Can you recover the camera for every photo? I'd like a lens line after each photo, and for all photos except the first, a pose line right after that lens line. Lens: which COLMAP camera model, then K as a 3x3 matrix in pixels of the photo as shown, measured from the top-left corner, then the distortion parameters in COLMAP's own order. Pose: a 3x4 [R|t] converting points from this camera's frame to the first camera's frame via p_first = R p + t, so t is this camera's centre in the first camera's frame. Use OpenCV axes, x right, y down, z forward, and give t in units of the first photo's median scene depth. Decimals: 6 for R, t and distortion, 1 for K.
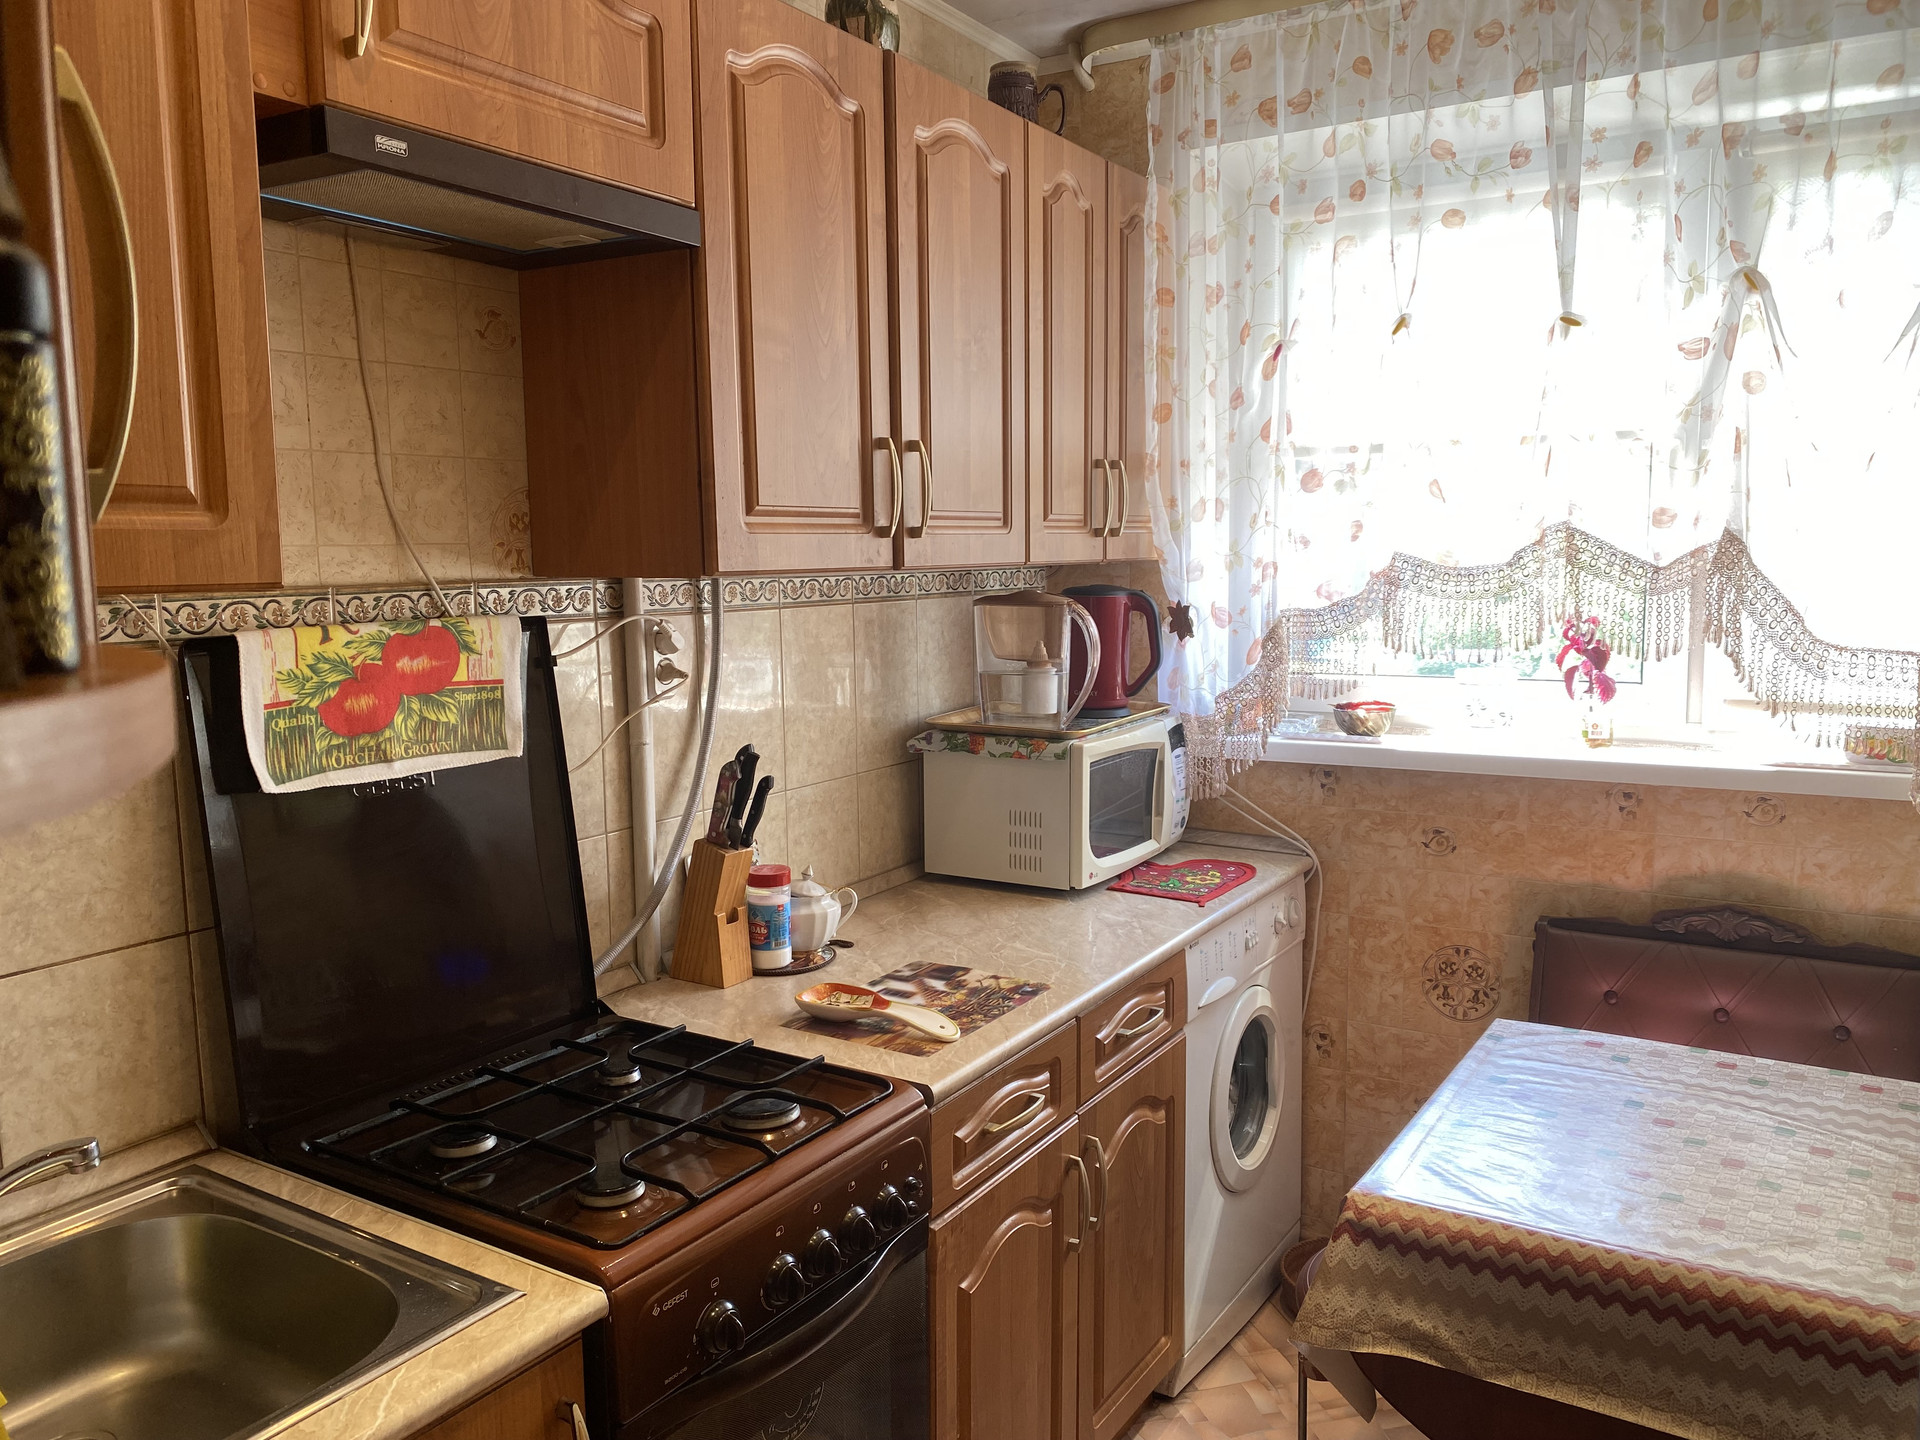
lens RADIAL K [[1488.7, 0, 955.6], [0, 1488.7, 707.5], [0, 0, 1]] dist [0.029893, -0.006545]
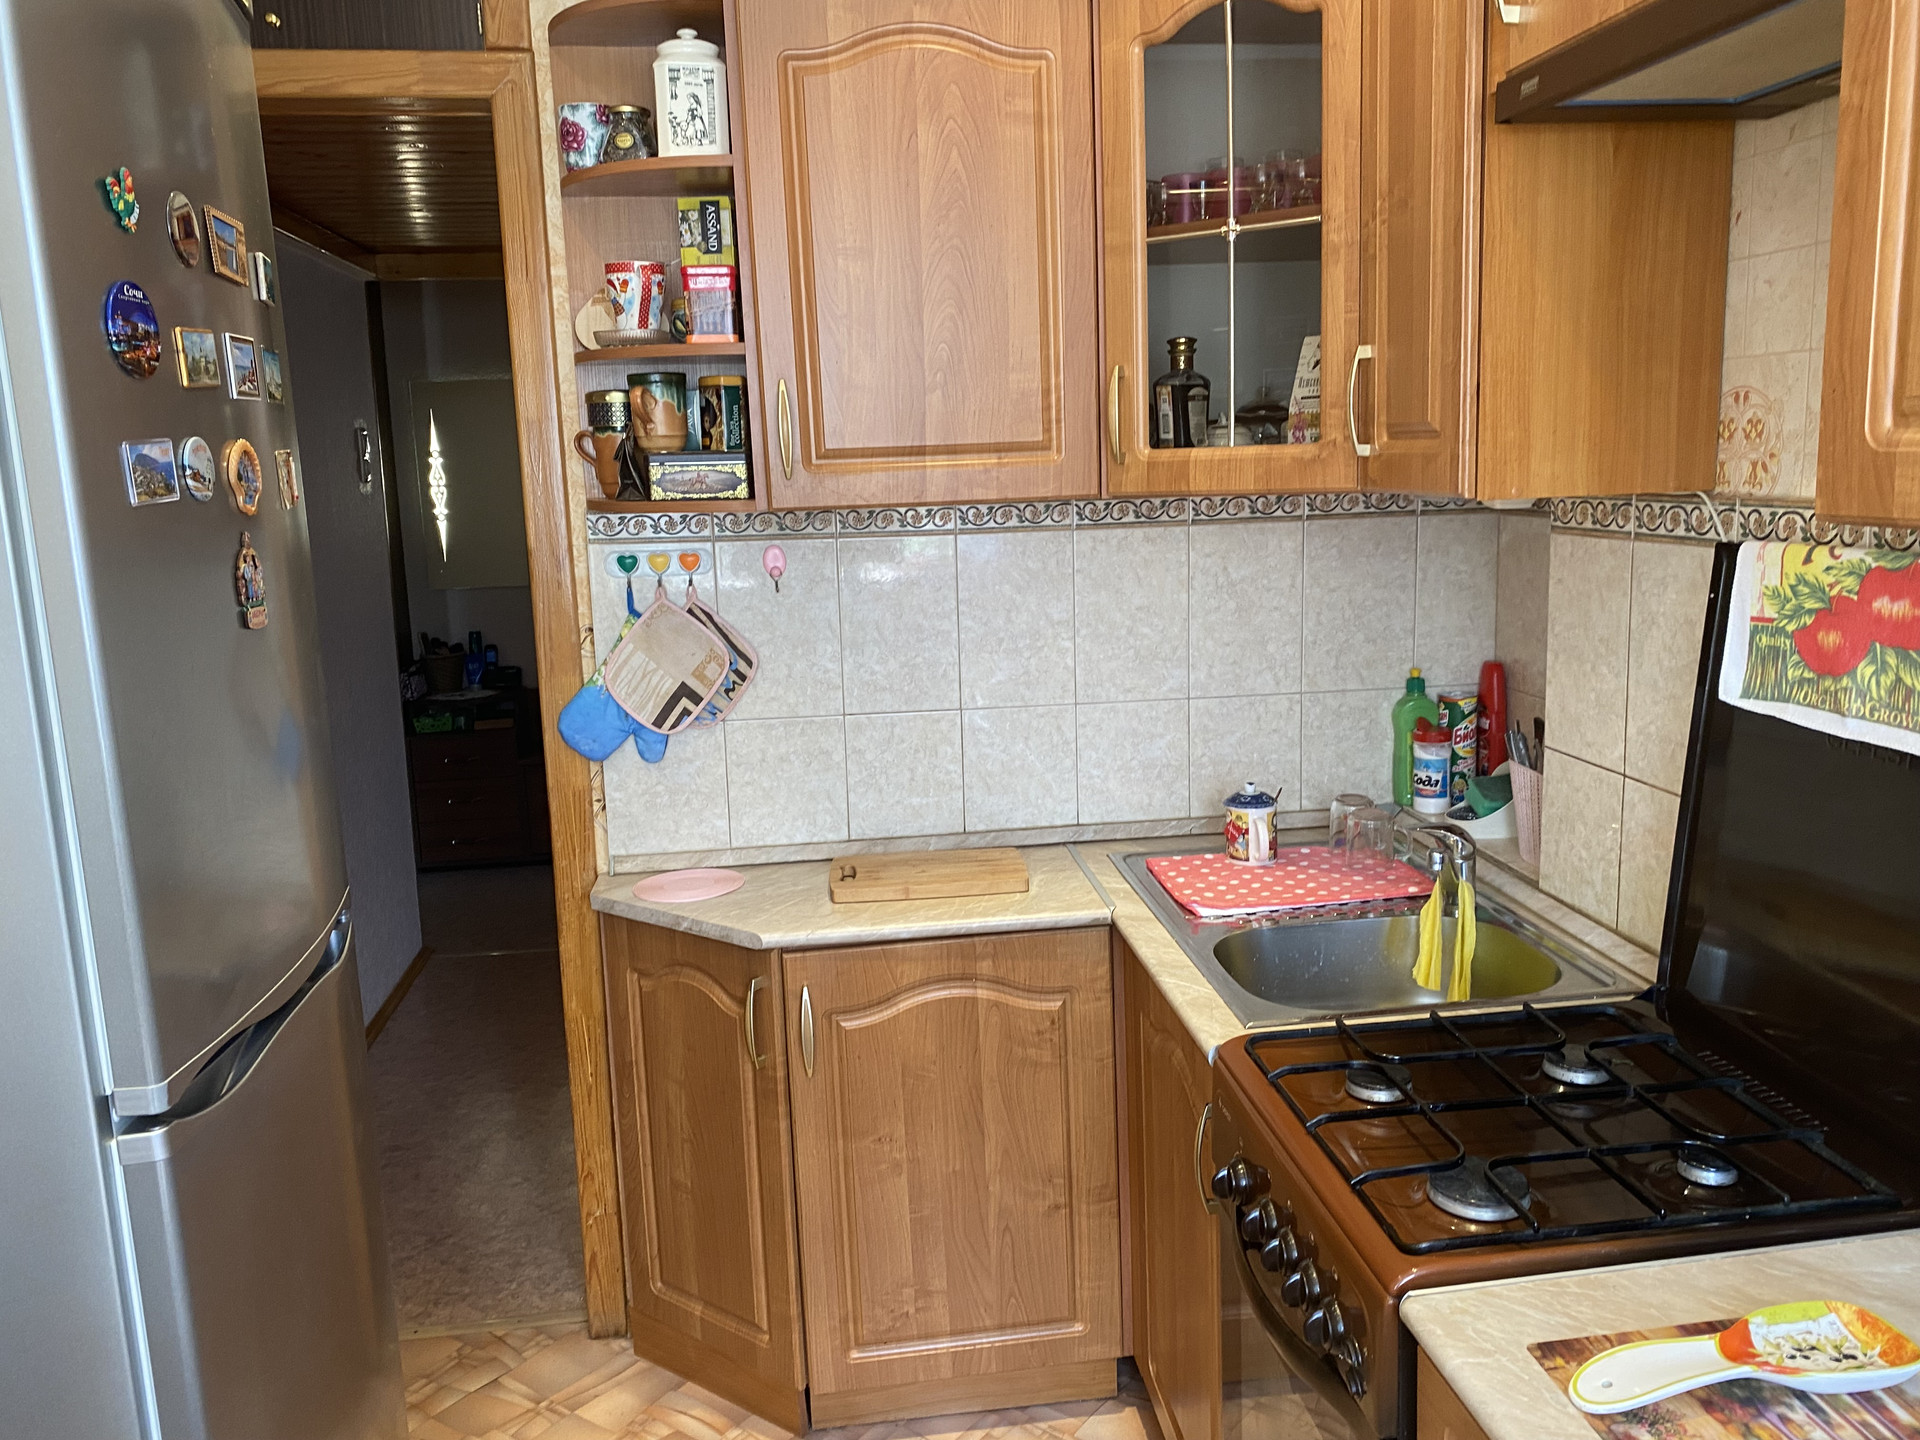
lens RADIAL K [[1488.7, 0, 964.0], [0, 1488.7, 723.2], [0, 0, 1]] dist [0.029893, -0.006545]
pose [[-0.781529, 0.132742, -0.609583, 0.544451], [-0.046267, 0.962079, 0.268818, -0.170188], [0.622150, 0.238293, -0.745752, 1.371682]]
